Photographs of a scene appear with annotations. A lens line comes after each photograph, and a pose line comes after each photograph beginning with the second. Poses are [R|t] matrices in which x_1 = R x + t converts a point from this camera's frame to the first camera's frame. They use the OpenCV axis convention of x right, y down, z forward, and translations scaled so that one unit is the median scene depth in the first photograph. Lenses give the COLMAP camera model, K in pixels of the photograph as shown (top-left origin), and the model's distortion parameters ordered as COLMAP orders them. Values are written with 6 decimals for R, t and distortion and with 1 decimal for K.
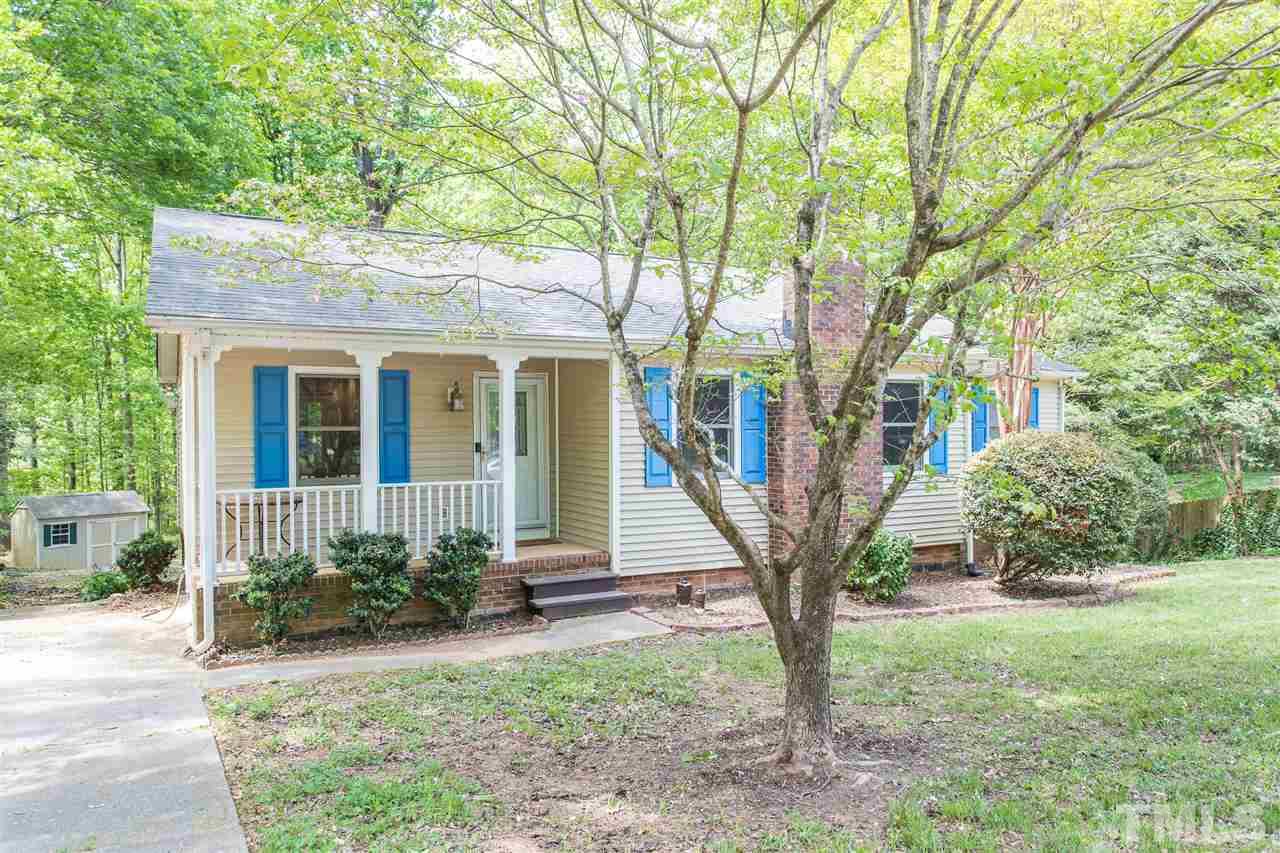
lens RADIAL K [[920.7, 0, 640.0], [0, 920.7, 426.5], [0, 0, 1]] dist [-0.004686, -0.000793]
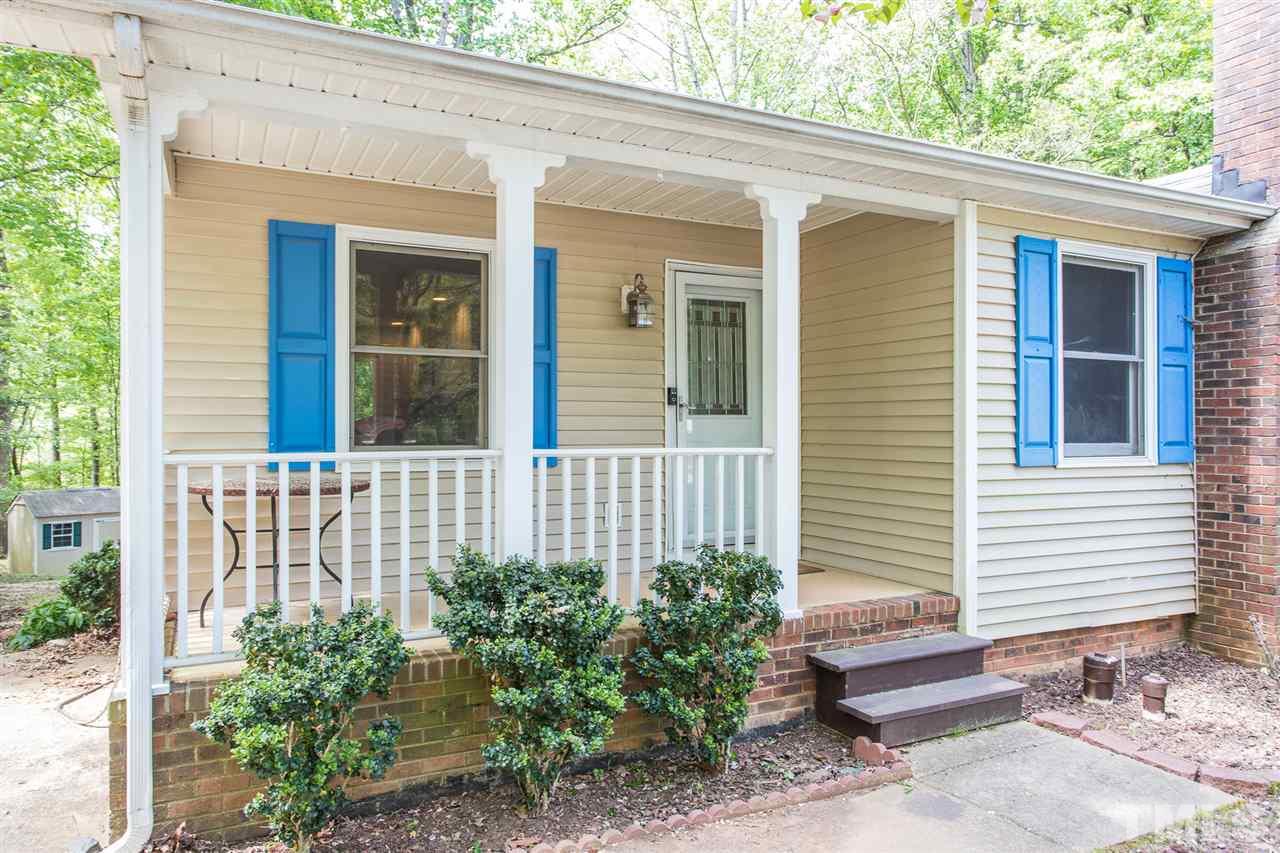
lens RADIAL K [[920.7, 0, 640.0], [0, 920.7, 426.5], [0, 0, 1]] dist [-0.004686, -0.000793]
pose [[0.999361, 0.005222, -0.035347, -0.202545], [-0.005314, 0.999983, -0.002516, 0.048714], [0.035334, 0.002702, 0.999372, 0.515233]]
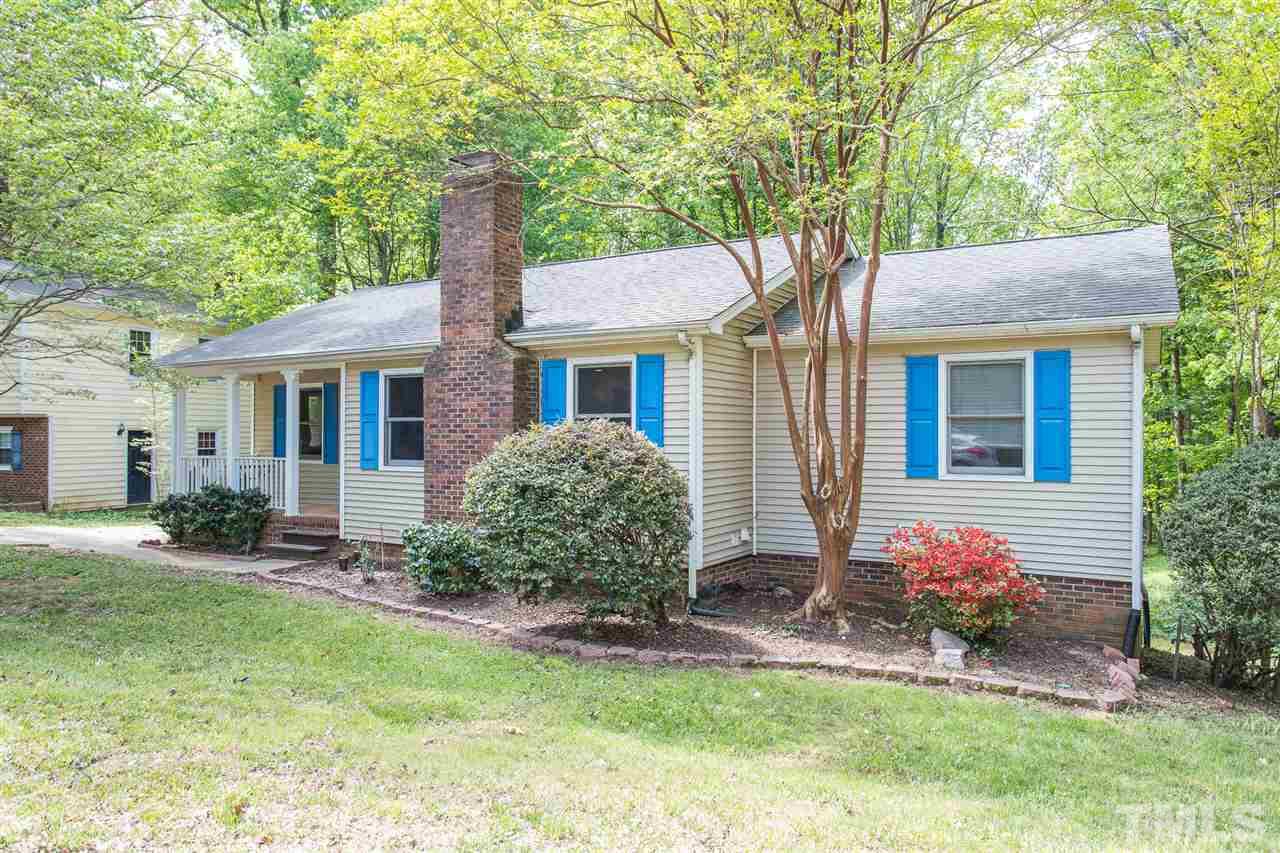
lens RADIAL K [[920.7, 0, 640.0], [0, 920.7, 426.5], [0, 0, 1]] dist [-0.004686, -0.000793]
pose [[0.469375, -0.002127, -0.882996, 1.370876], [-0.000025, 0.999997, -0.002423, 0.012741], [0.882999, 0.001160, 0.469374, 0.813261]]
